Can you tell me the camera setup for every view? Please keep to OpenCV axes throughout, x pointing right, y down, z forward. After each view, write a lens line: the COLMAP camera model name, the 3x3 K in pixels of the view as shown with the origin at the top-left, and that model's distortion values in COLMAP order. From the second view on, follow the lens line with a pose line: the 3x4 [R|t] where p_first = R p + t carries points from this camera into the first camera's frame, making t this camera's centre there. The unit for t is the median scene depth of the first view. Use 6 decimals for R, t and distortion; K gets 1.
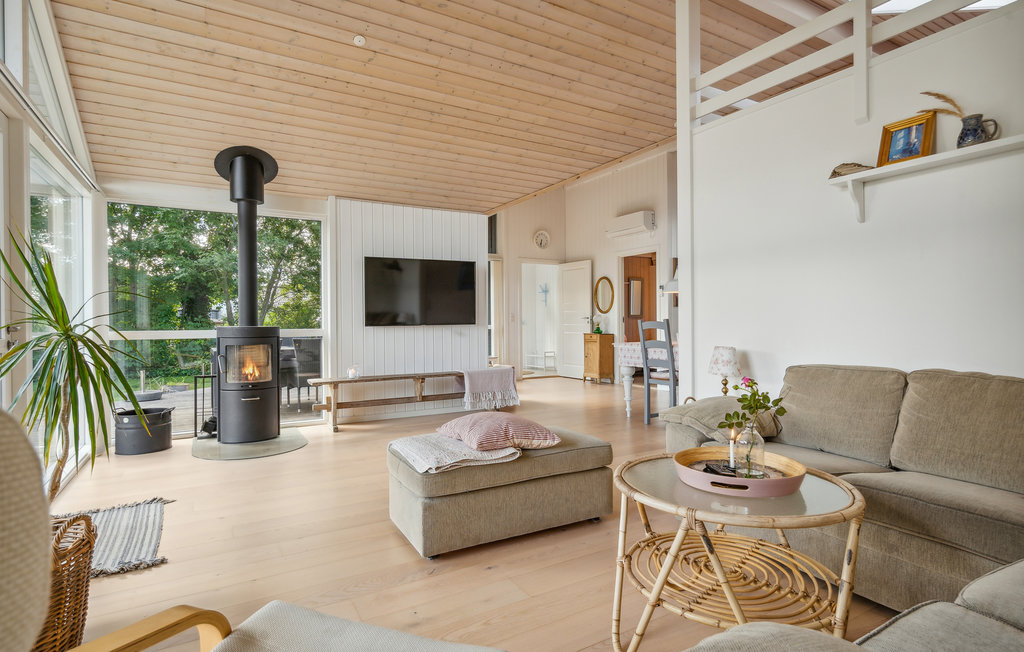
lens RADIAL K [[520.8, 0, 512.0], [0, 520.8, 326.0], [0, 0, 1]] dist [-0.001800, -0.000109]
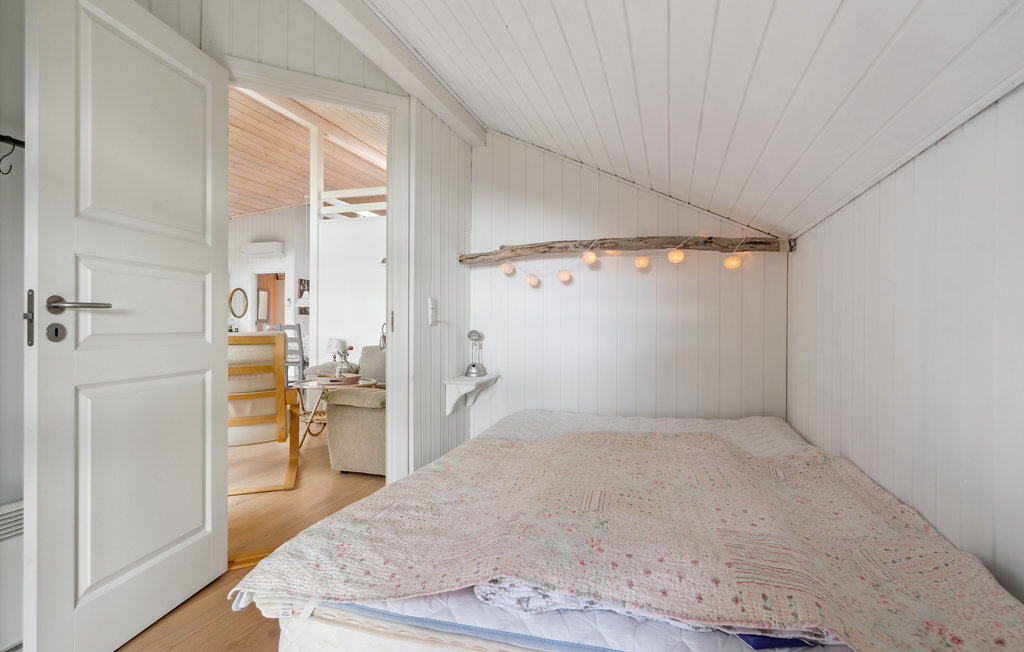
lens RADIAL K [[509.1, 0, 512.0], [0, 509.1, 326.0], [0, 0, 1]] dist [-0.001155, -0.000045]
pose [[0.749239, 0.012951, 0.662173, -0.227607], [-0.008252, 0.999914, -0.010219, 0.003358], [-0.662249, 0.002192, 0.749281, -0.554160]]
